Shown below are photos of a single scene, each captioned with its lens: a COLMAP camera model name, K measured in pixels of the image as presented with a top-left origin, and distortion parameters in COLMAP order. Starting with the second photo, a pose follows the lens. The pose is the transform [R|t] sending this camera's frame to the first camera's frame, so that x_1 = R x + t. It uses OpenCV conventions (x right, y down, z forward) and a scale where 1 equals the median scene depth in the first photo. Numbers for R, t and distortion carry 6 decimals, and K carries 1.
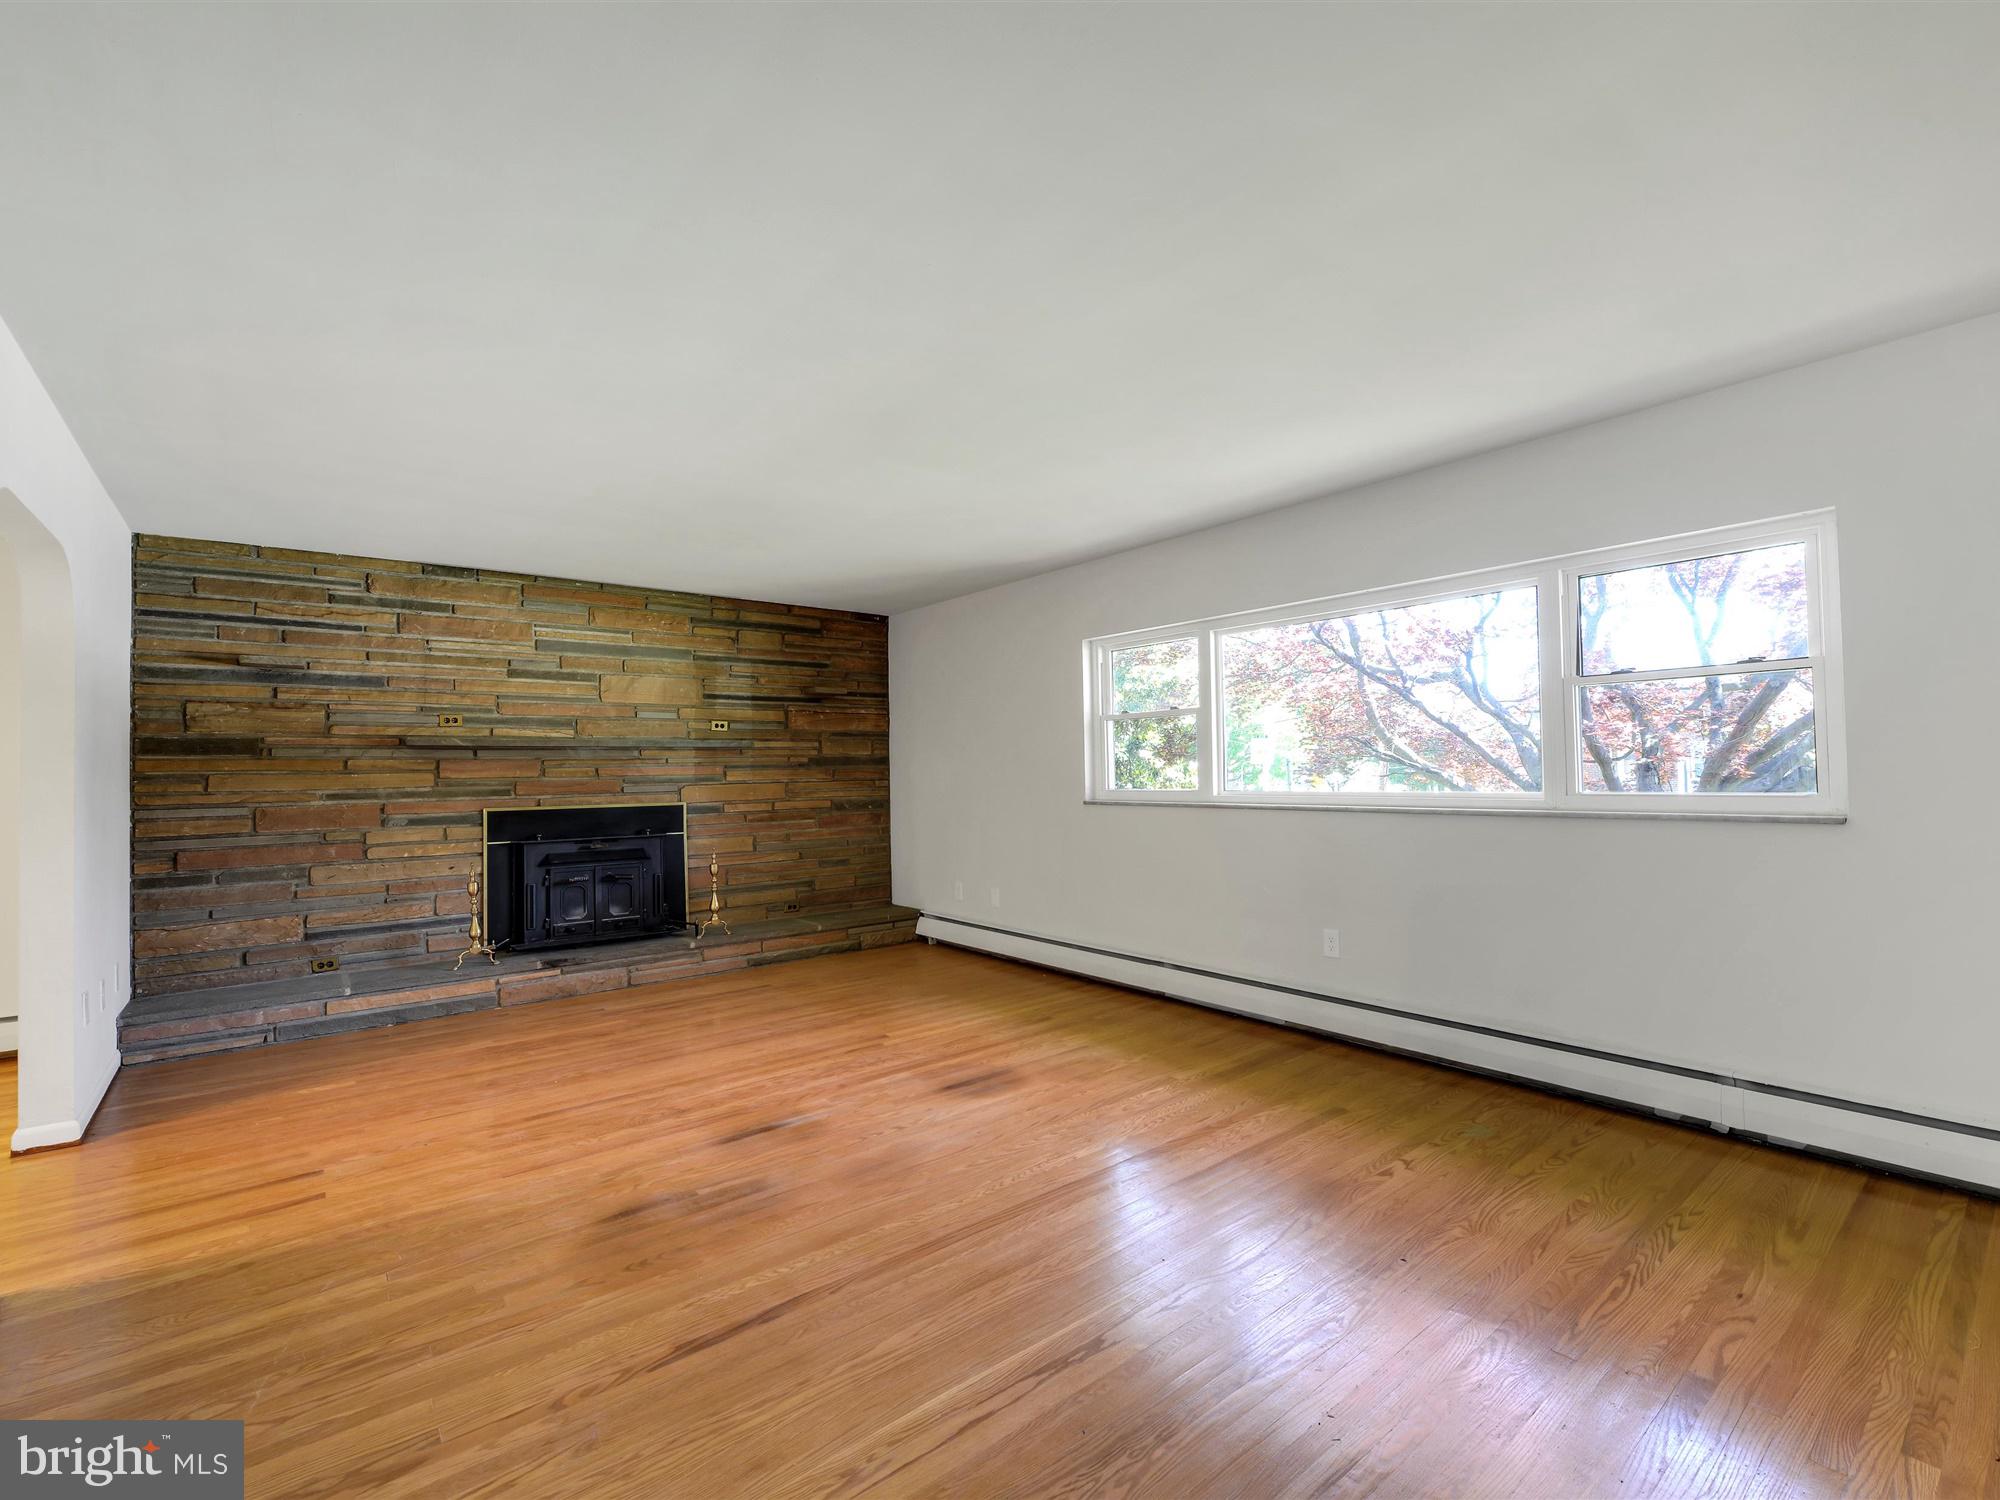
lens RADIAL K [[898.2, 0, 1002.8], [0, 898.2, 749.8], [0, 0, 1]] dist [-0.002170, -0.000019]
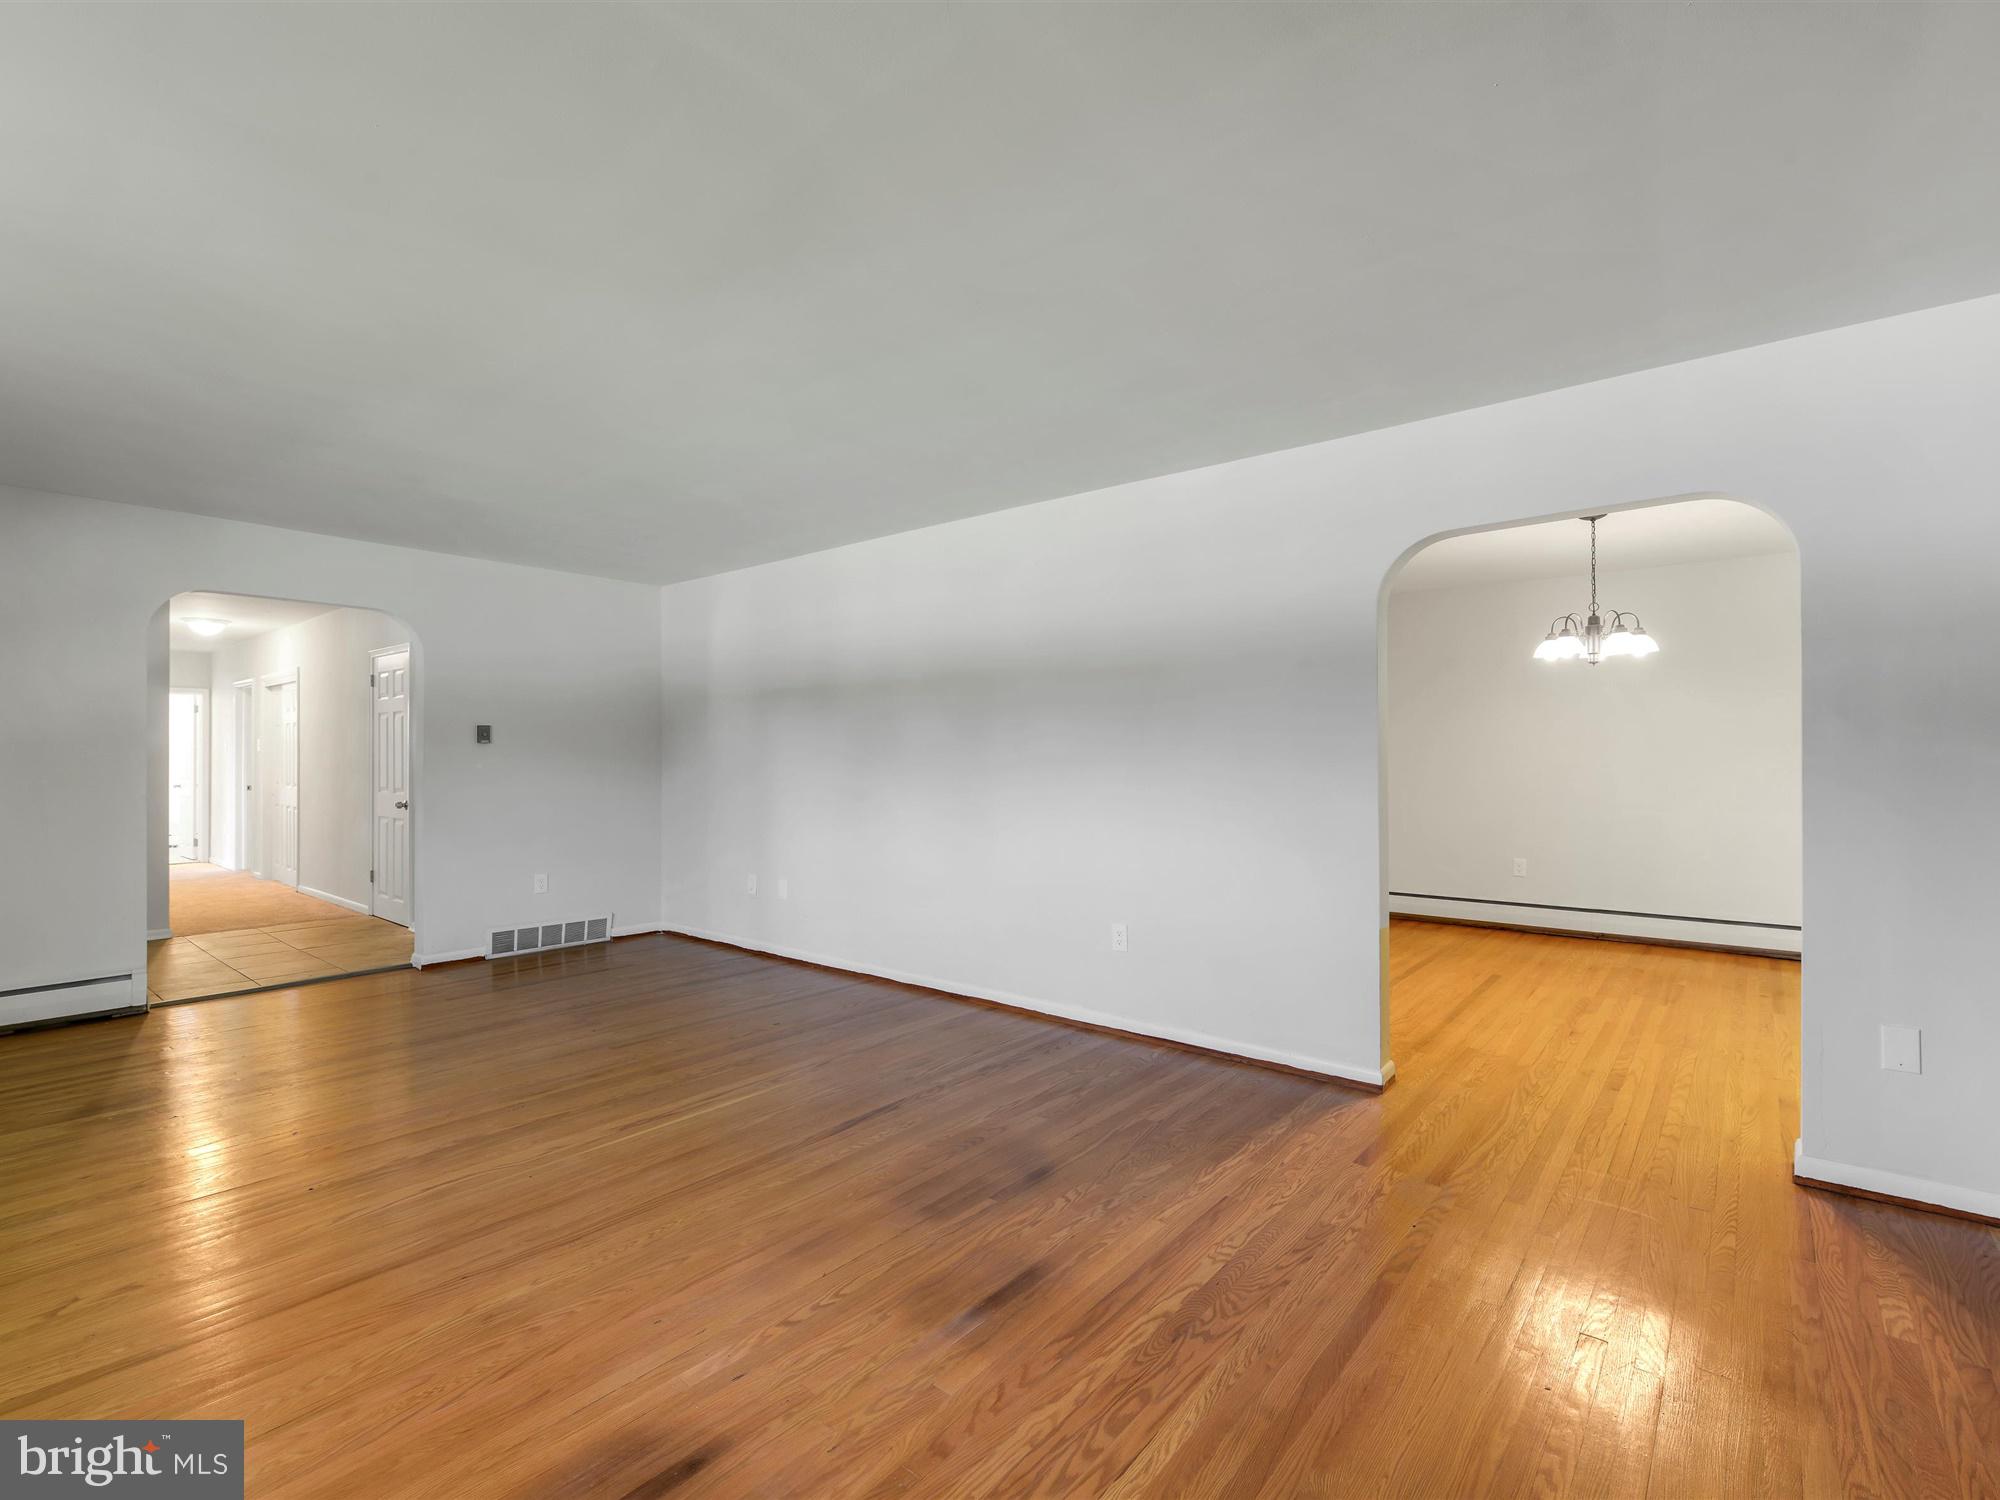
lens RADIAL K [[898.2, 0, 998.1], [0, 898.2, 753.2], [0, 0, 1]] dist [-0.002170, -0.000019]
pose [[-0.979002, 0.023470, -0.202497, -0.163921], [0.028178, 0.999395, -0.020399, 0.043620], [0.201896, -0.025677, -0.979070, 1.918819]]
